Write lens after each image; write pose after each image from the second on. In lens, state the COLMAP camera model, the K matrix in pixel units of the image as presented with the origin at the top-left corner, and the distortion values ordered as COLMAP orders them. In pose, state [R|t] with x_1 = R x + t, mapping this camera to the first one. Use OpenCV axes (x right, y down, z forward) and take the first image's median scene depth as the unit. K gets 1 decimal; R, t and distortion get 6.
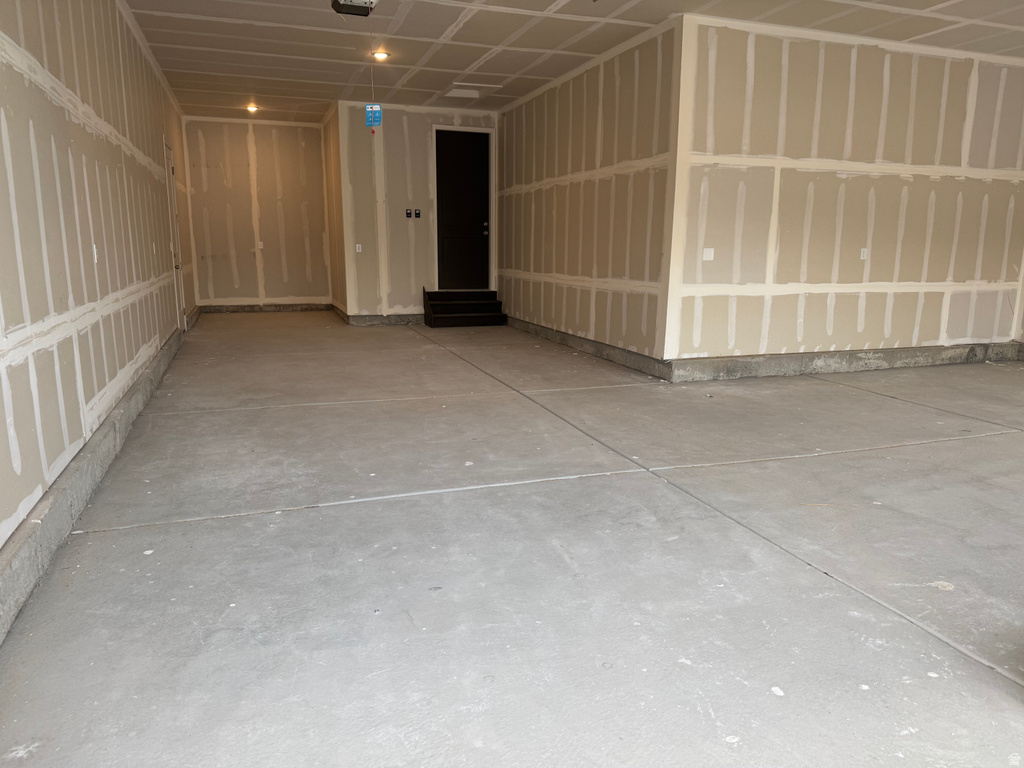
lens RADIAL K [[712.2, 0, 512.0], [0, 712.2, 384.0], [0, 0, 1]] dist [-0.046001, 0.112521]
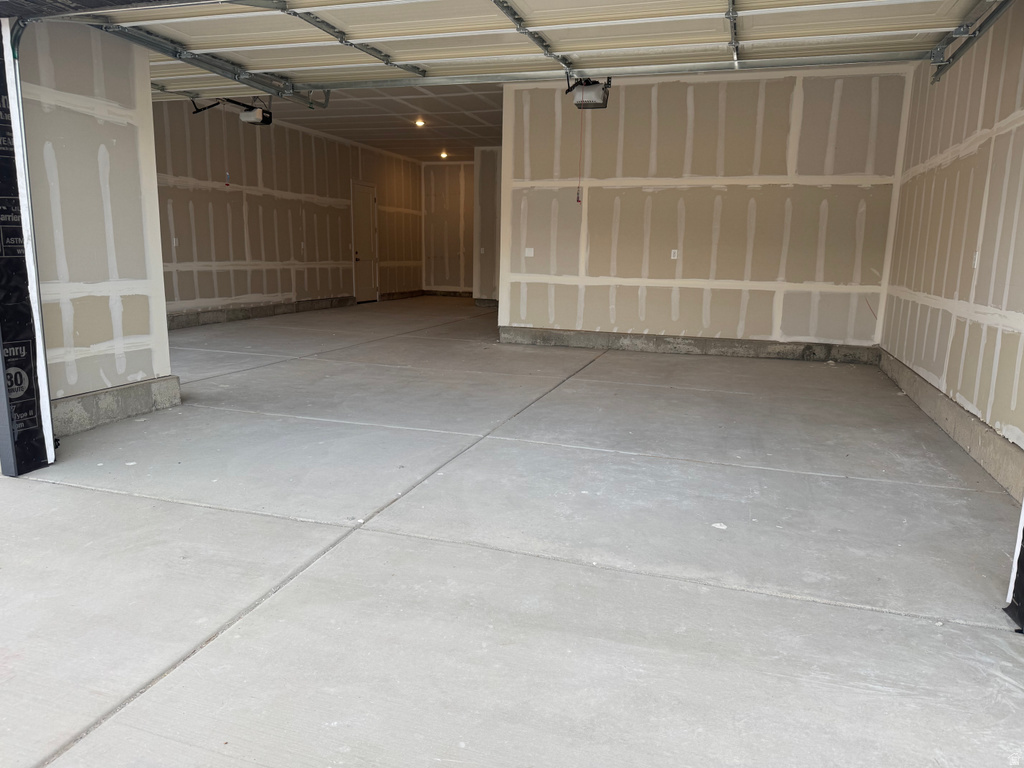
lens RADIAL K [[707.1, 0, 512.0], [0, 707.1, 384.0], [0, 0, 1]] dist [0.110285, -0.002413]
pose [[0.791266, 0.121616, -0.599257, 1.040759], [-0.134808, 0.990604, 0.023036, 0.042708], [0.596427, 0.062557, 0.800226, -0.112478]]
